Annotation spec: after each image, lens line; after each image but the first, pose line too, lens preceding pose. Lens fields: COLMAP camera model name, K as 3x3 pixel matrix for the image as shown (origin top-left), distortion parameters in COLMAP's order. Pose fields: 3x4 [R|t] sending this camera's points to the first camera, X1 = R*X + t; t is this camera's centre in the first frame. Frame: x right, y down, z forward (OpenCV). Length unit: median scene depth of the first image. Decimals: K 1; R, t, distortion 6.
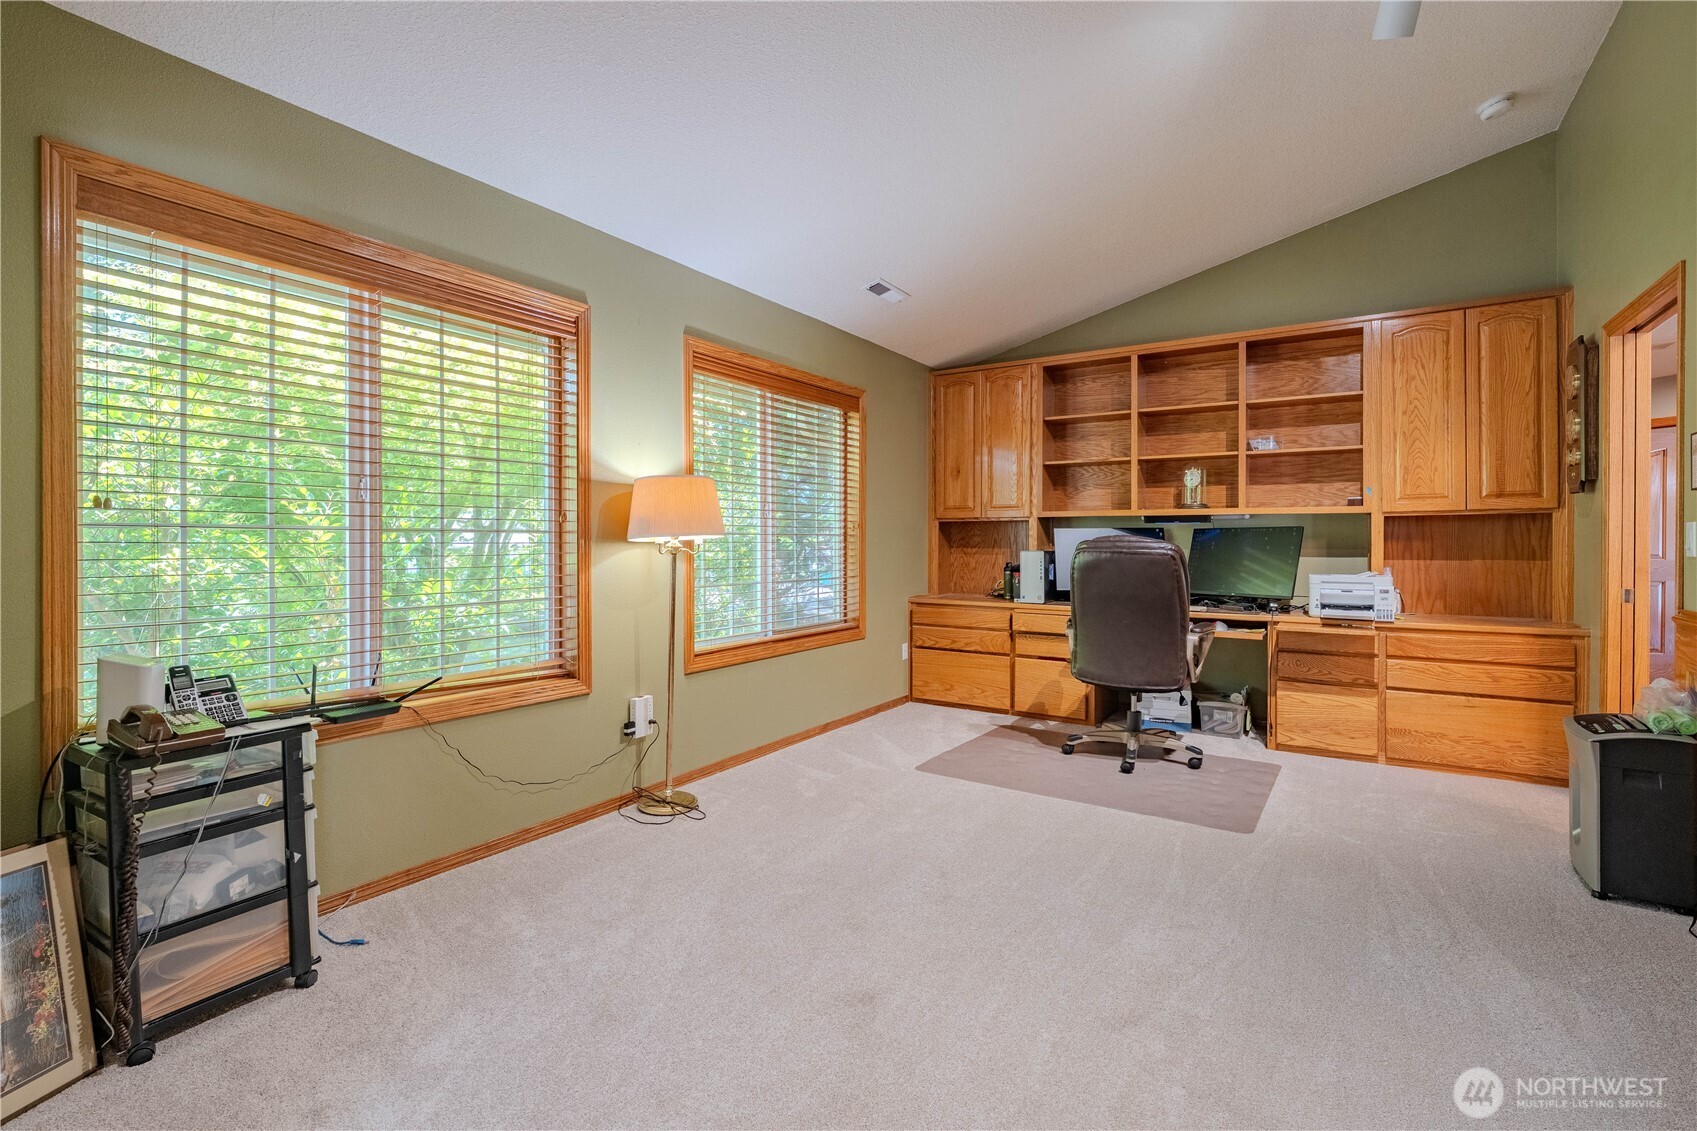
lens RADIAL K [[766.7, 0, 856.0], [0, 766.7, 549.1], [0, 0, 1]] dist [-0.008780, 0.000121]
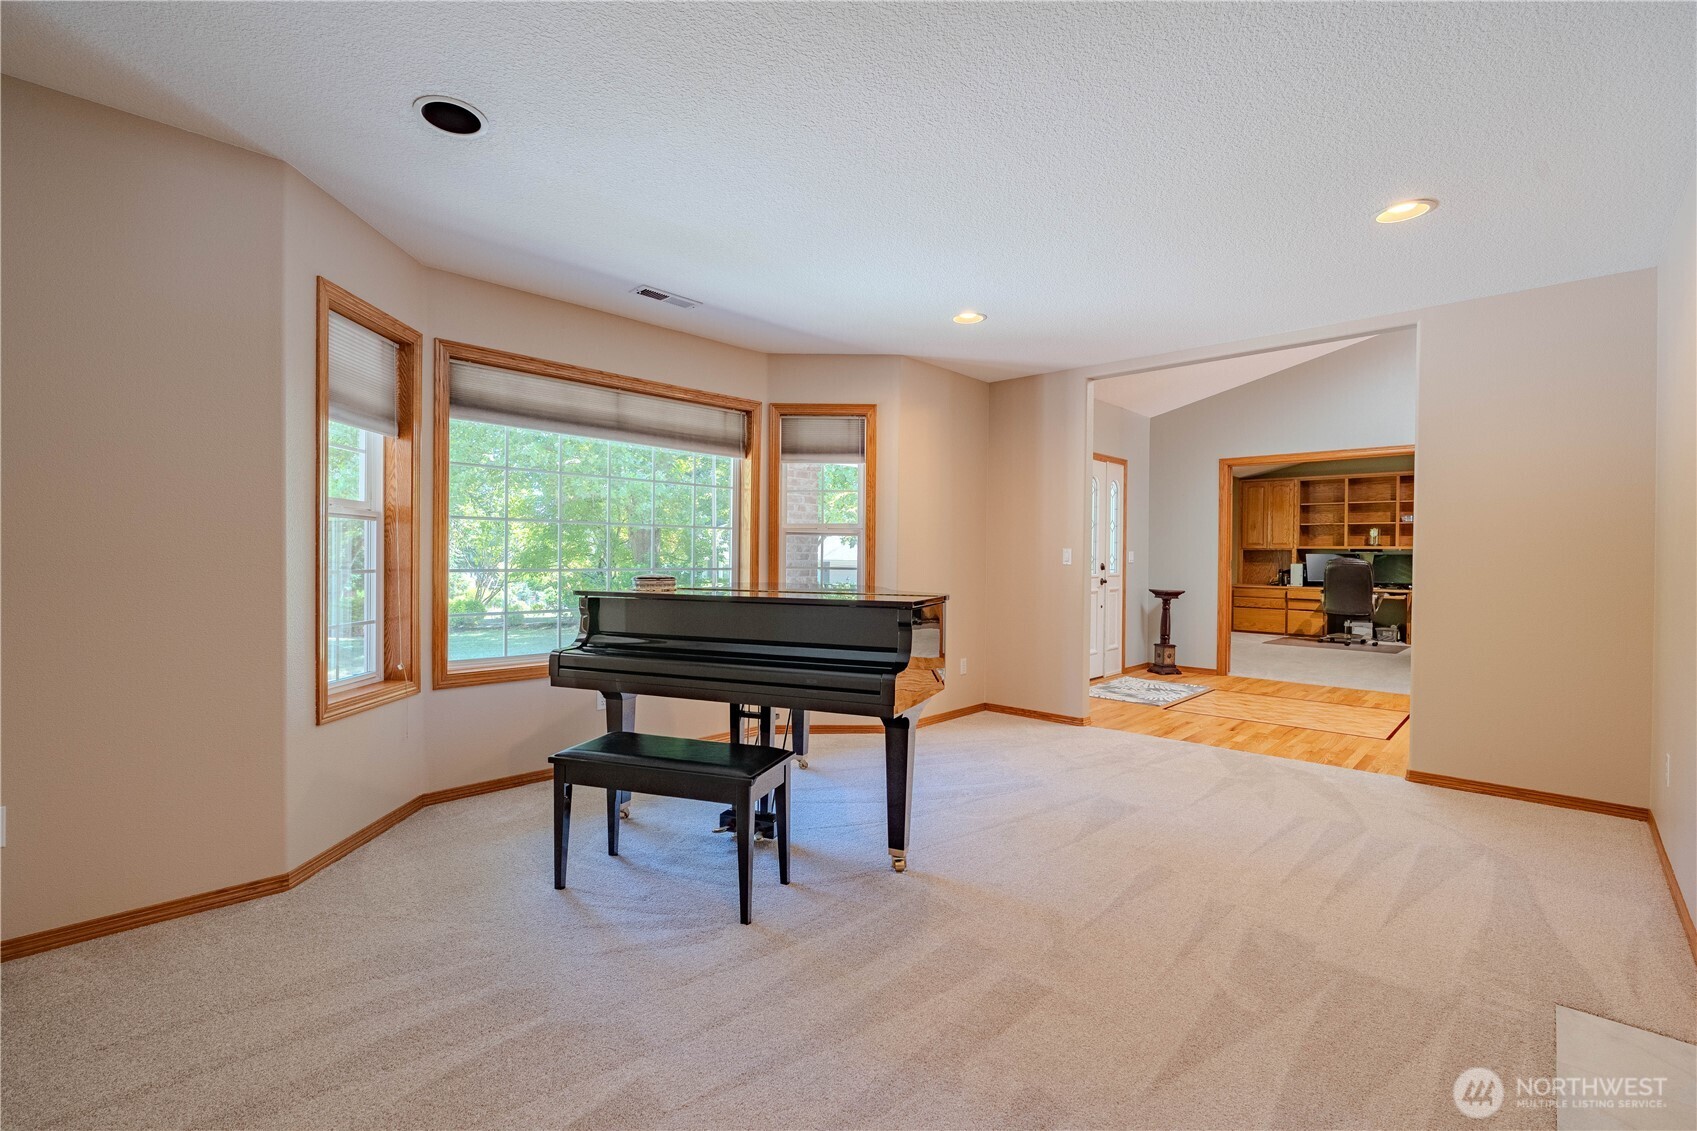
lens RADIAL K [[766.7, 0, 838.7], [0, 766.7, 569.1], [0, 0, 1]] dist [-0.008780, 0.000121]
pose [[0.983869, 0.004840, -0.178826, -0.717772], [-0.003137, 0.999947, 0.009806, -0.000680], [0.178864, -0.009087, 0.983832, -1.516656]]
